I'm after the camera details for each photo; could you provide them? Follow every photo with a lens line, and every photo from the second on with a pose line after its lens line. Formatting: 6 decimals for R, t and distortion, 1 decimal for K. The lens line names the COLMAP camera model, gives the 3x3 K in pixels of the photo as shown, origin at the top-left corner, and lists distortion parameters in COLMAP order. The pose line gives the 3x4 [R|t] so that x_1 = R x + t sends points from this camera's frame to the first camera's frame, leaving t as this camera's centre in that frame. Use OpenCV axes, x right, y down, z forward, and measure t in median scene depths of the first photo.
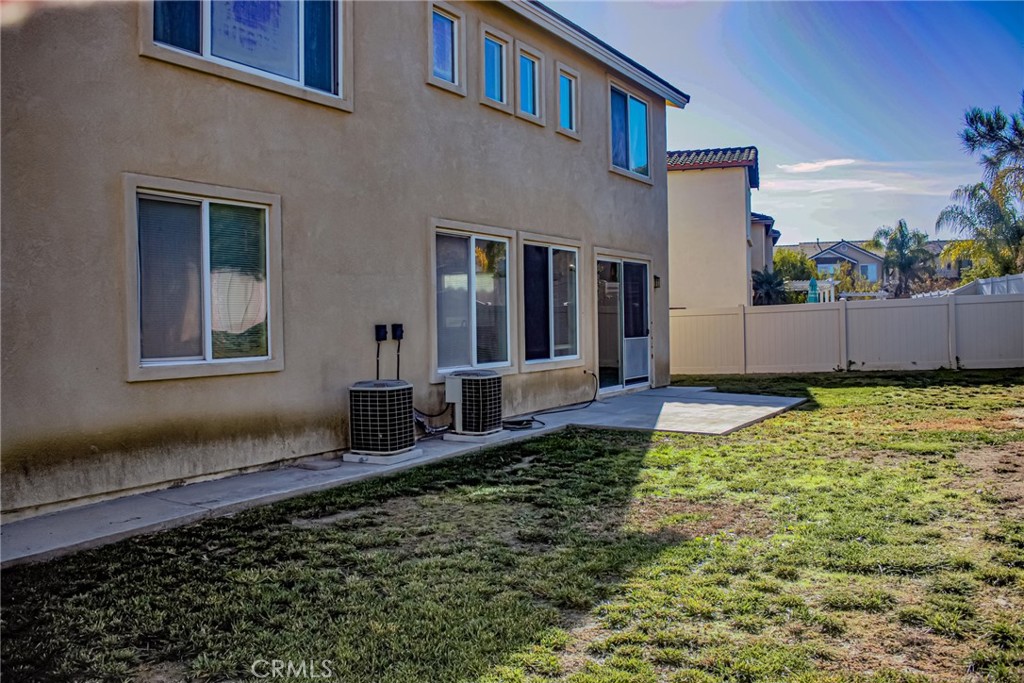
lens RADIAL K [[854.5, 0, 512.0], [0, 854.5, 341.5], [0, 0, 1]] dist [-0.149188, 0.127473]
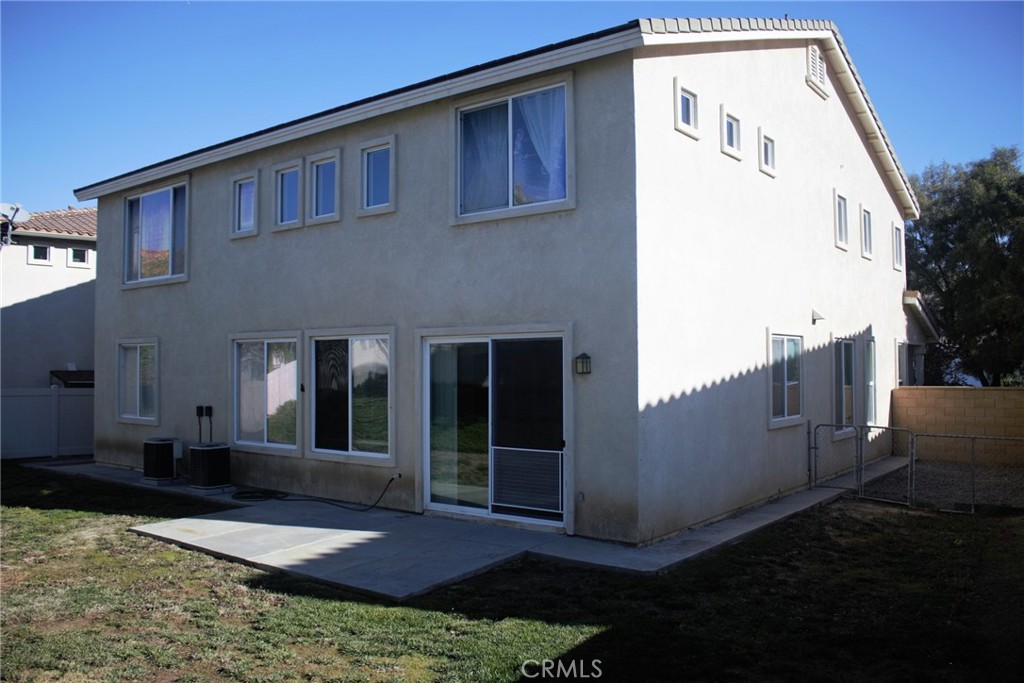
lens RADIAL K [[854.5, 0, 512.0], [0, 854.5, 341.5], [0, 0, 1]] dist [-0.149188, 0.127473]
pose [[-0.113598, -0.016838, -0.993384, 1.599946], [-0.021619, 0.999662, -0.014472, -0.155544], [0.993292, 0.019832, -0.113923, 2.078230]]
